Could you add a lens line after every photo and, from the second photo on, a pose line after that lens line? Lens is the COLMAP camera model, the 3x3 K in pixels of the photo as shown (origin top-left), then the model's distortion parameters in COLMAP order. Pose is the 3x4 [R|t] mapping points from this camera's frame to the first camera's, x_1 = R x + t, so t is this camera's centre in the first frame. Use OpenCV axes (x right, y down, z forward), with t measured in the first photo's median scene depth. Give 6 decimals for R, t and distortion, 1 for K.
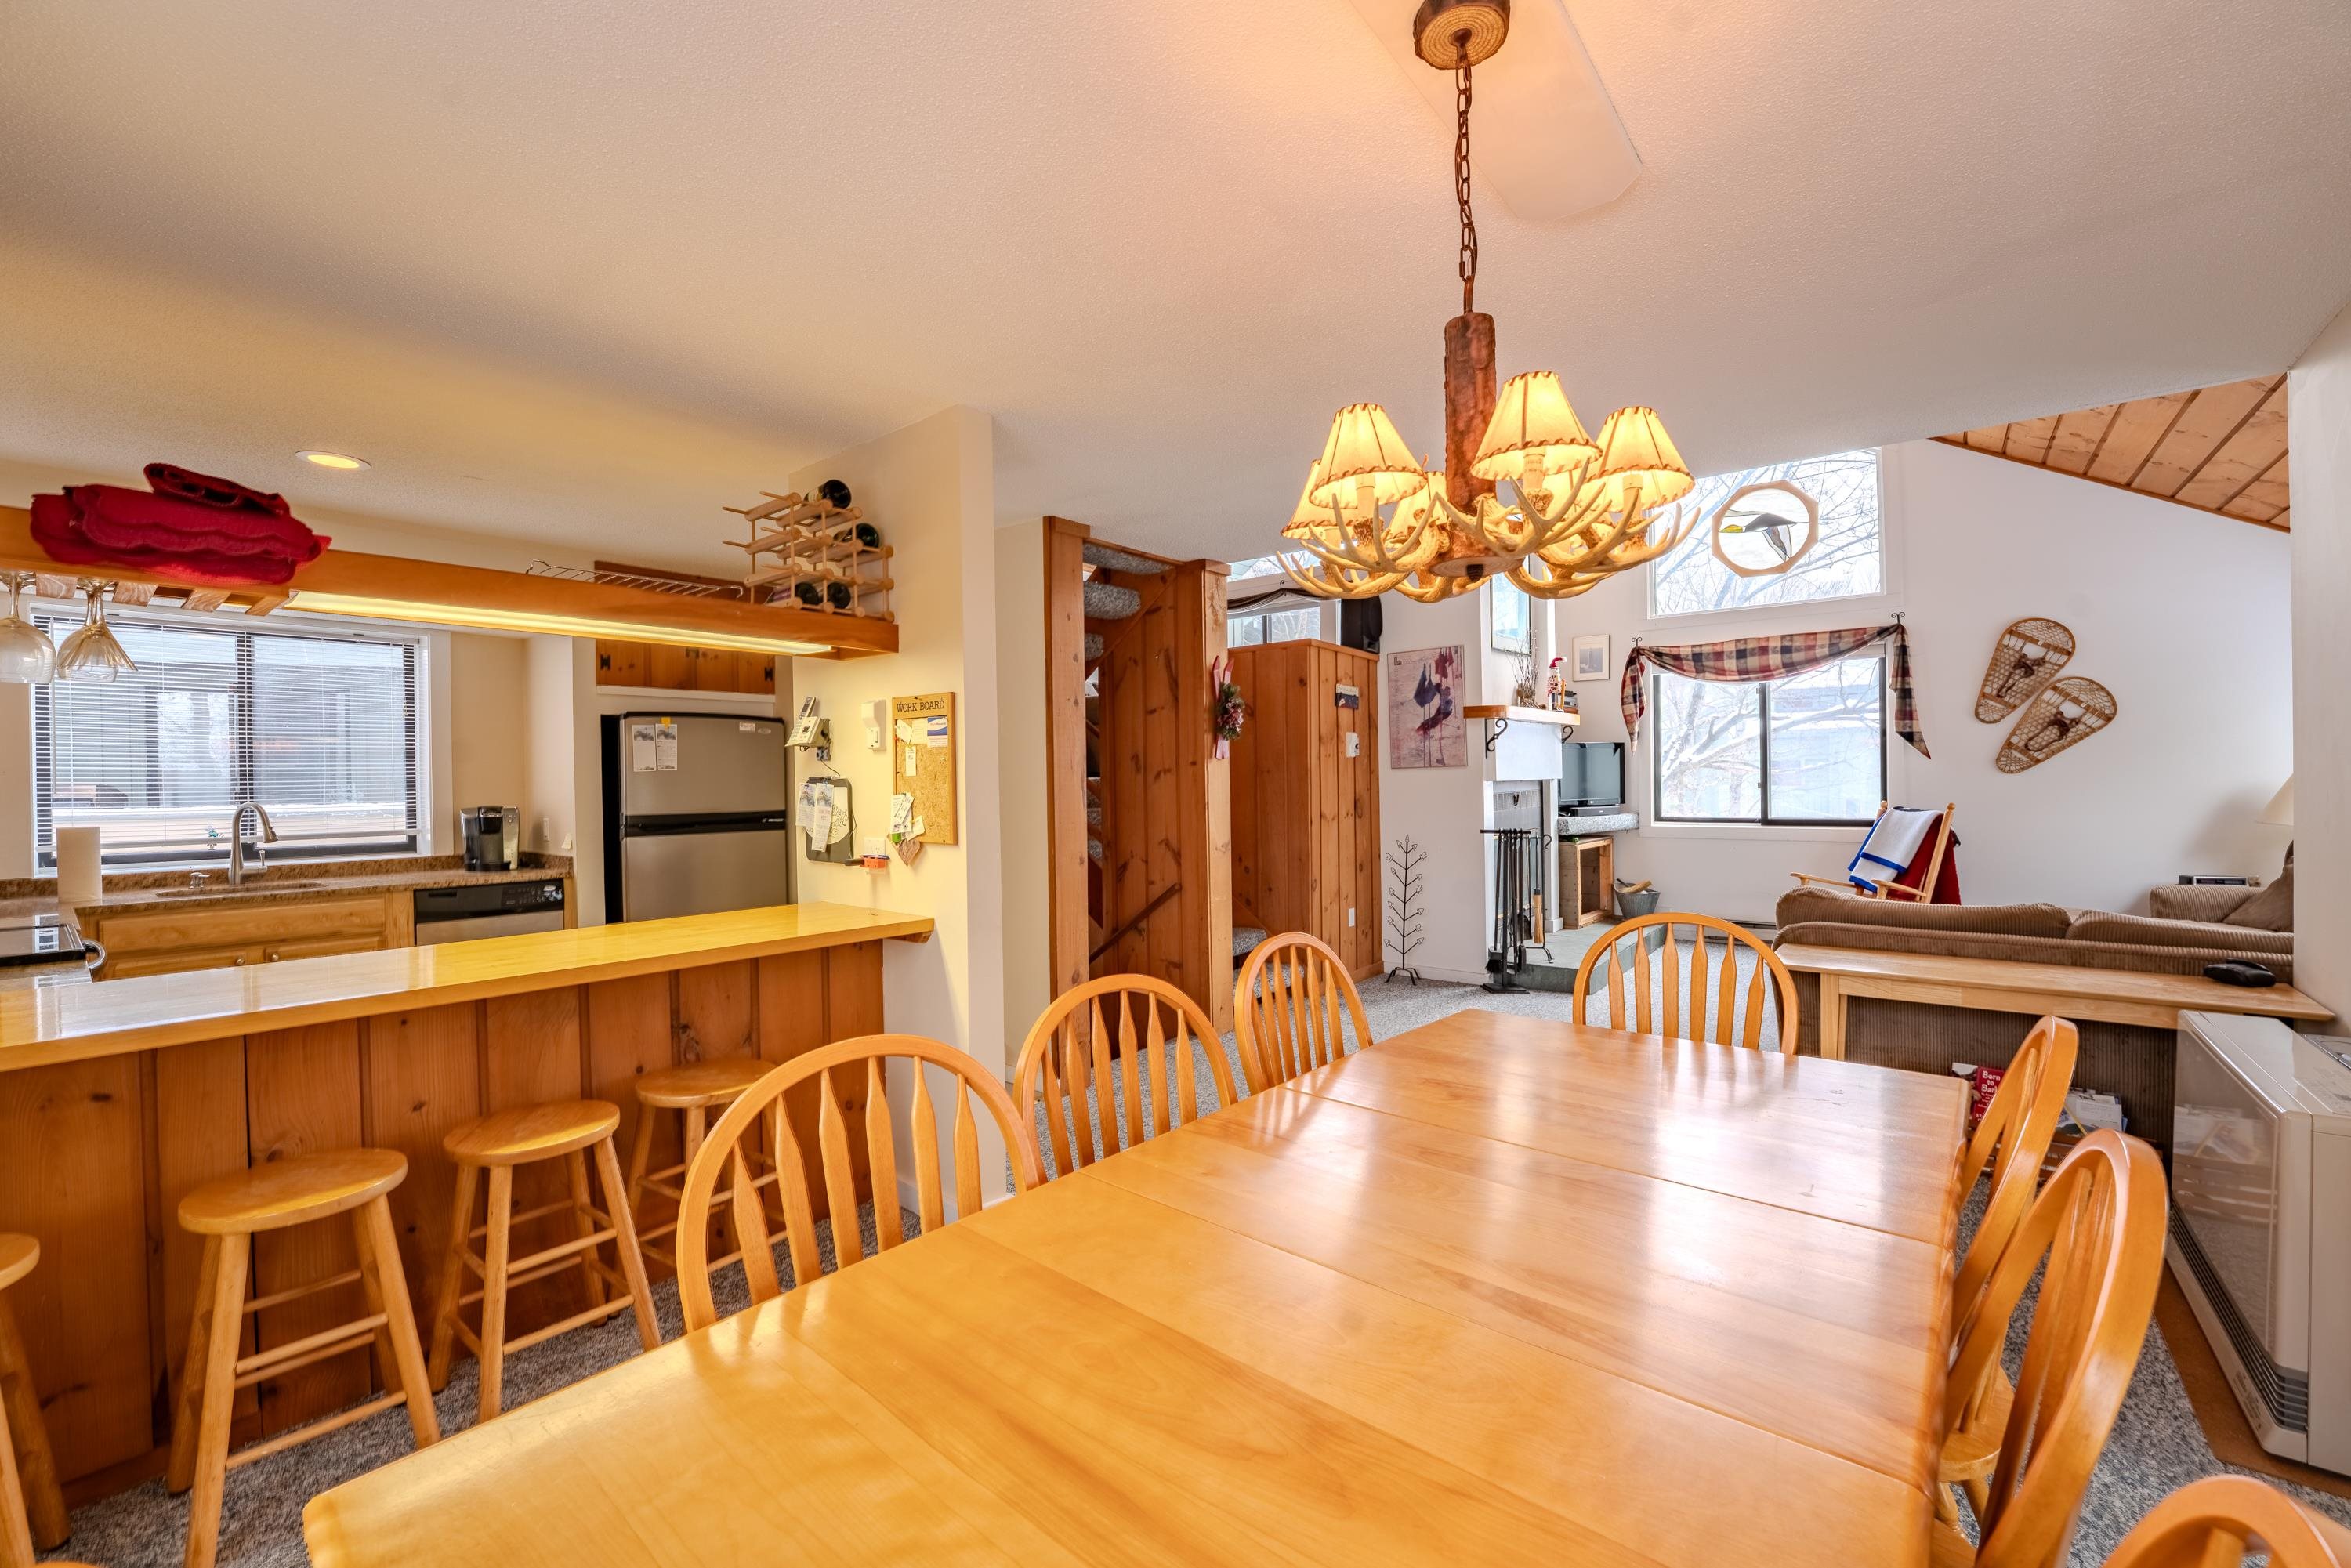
lens RADIAL K [[956.9, 0, 1175.5], [0, 956.9, 784.0], [0, 0, 1]] dist [-0.031254, 0.004961]
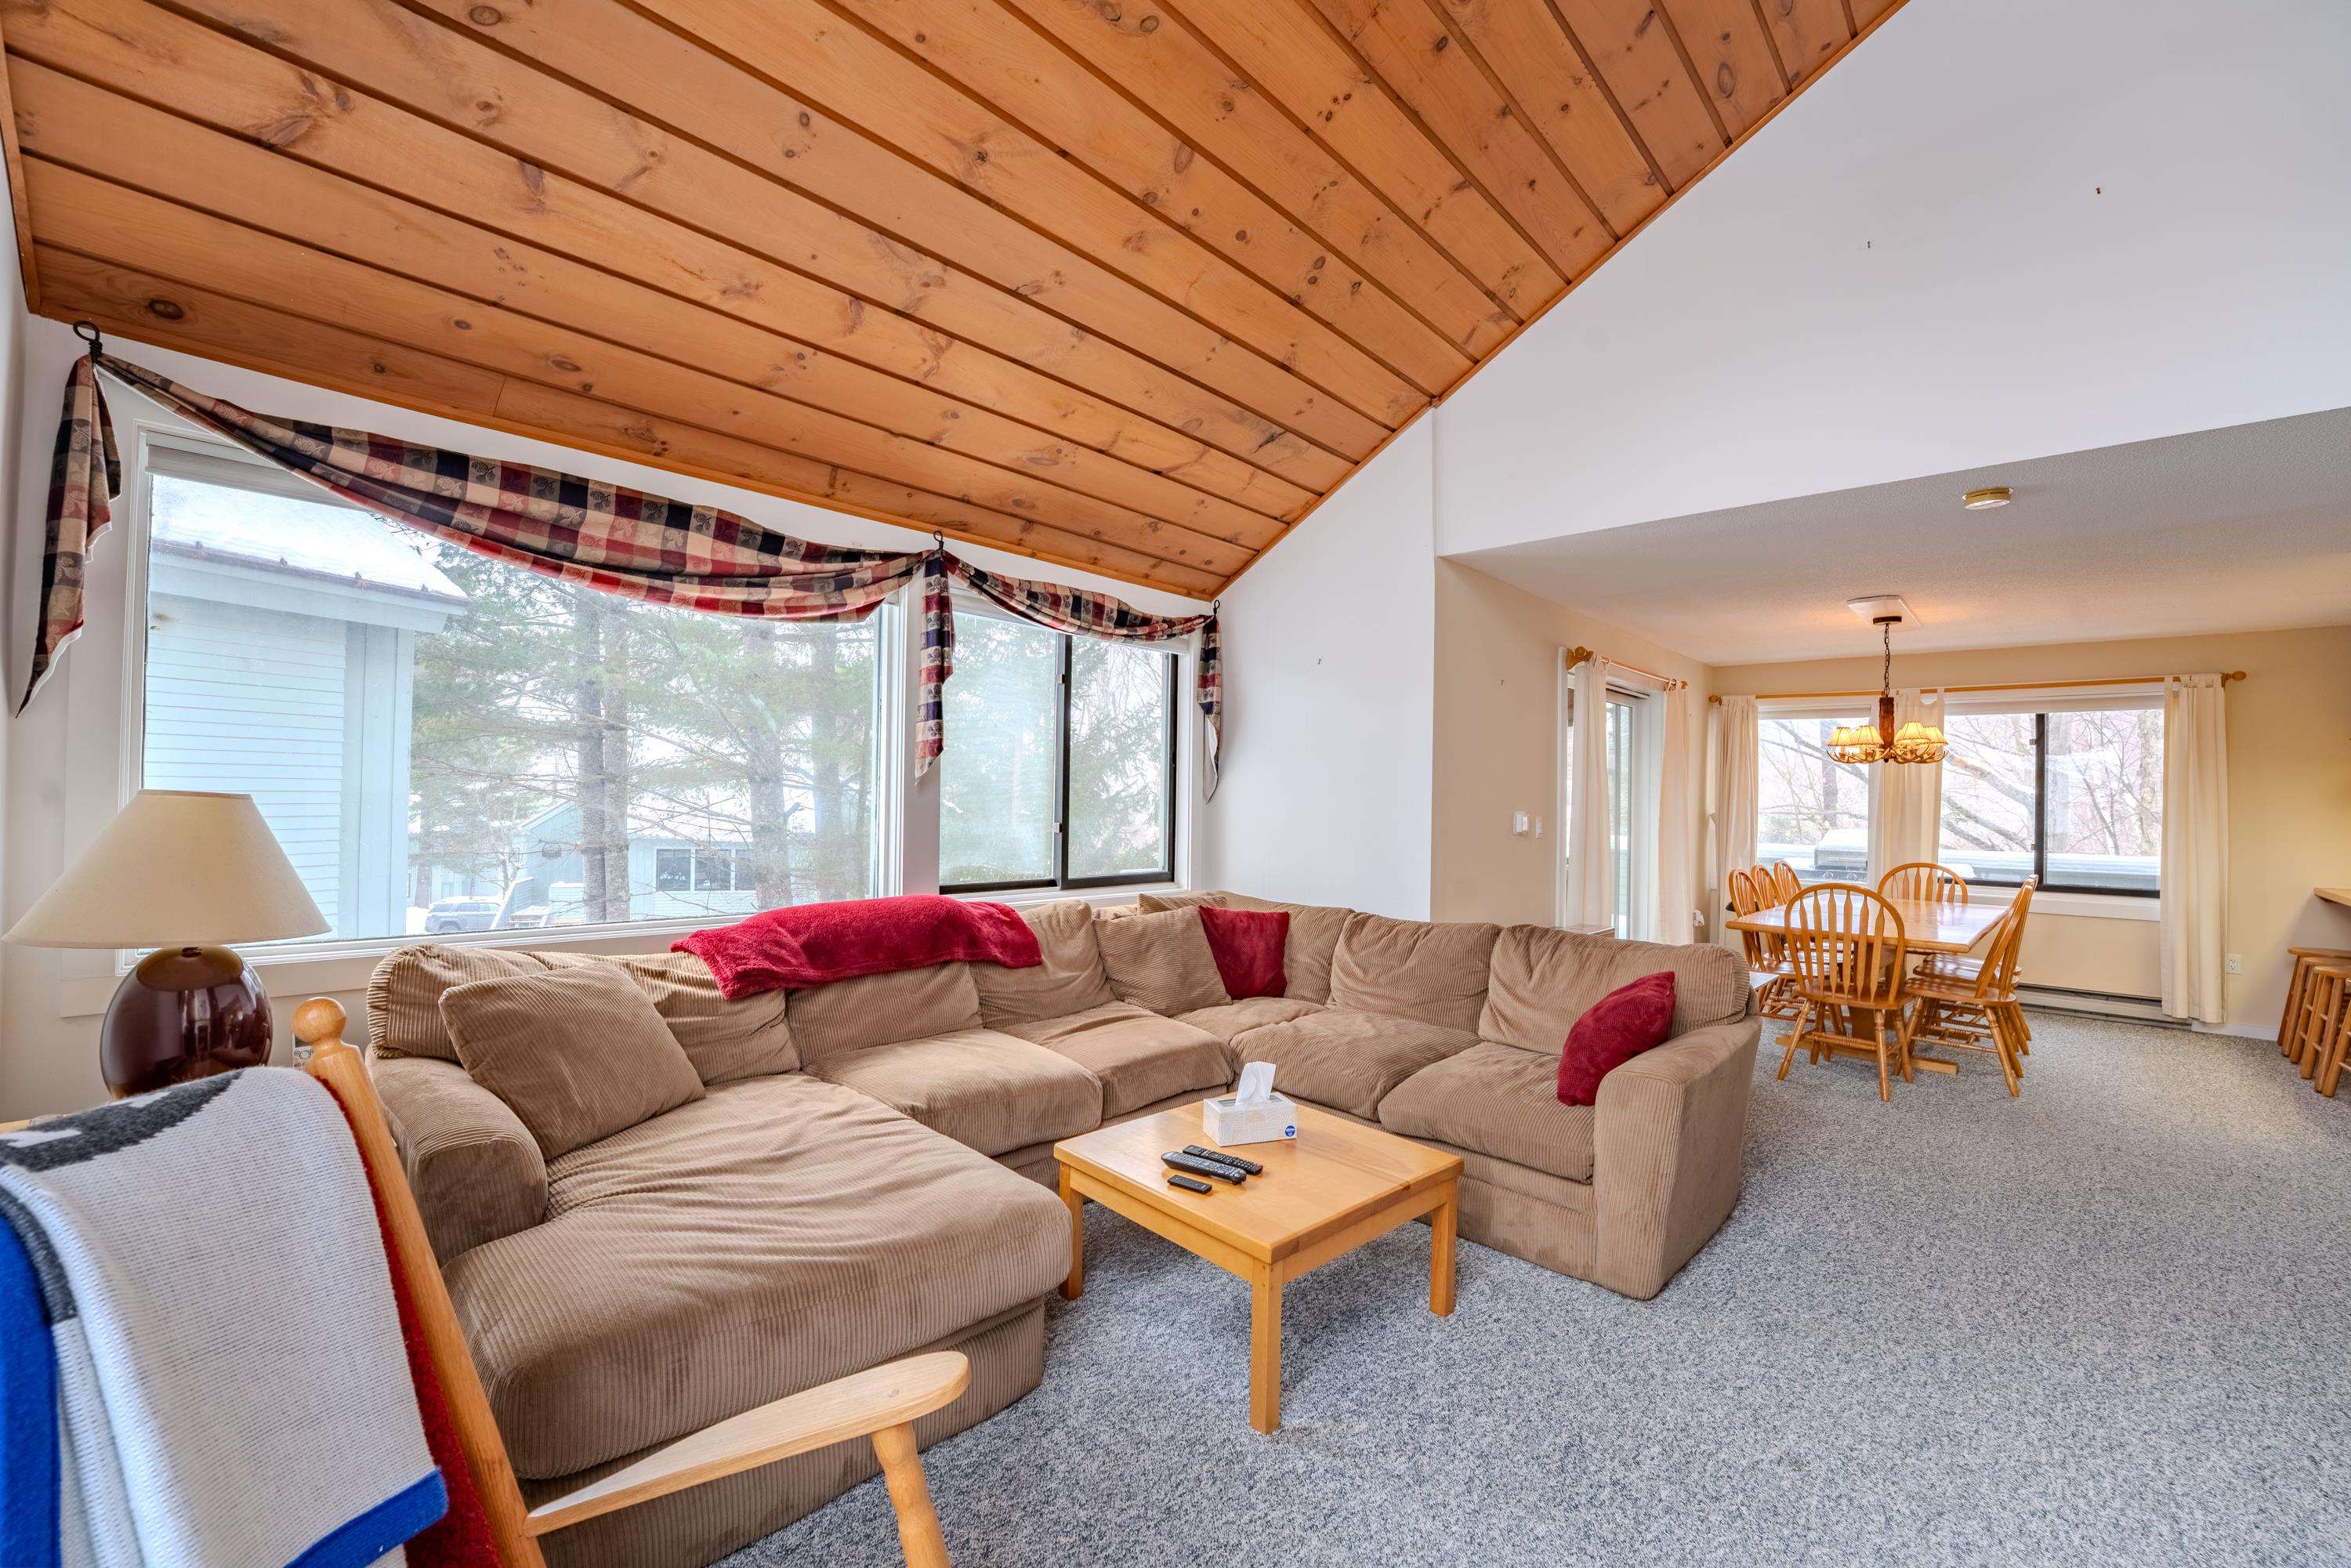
lens RADIAL K [[958.3, 0, 1169.7], [0, 958.3, 786.5], [0, 0, 1]] dist [-0.034243, 0.005509]
pose [[-0.996822, -0.002433, 0.079622, 0.656172], [-0.003062, 0.999965, -0.007778, -0.015852], [-0.079601, -0.007997, -0.996795, 1.145745]]
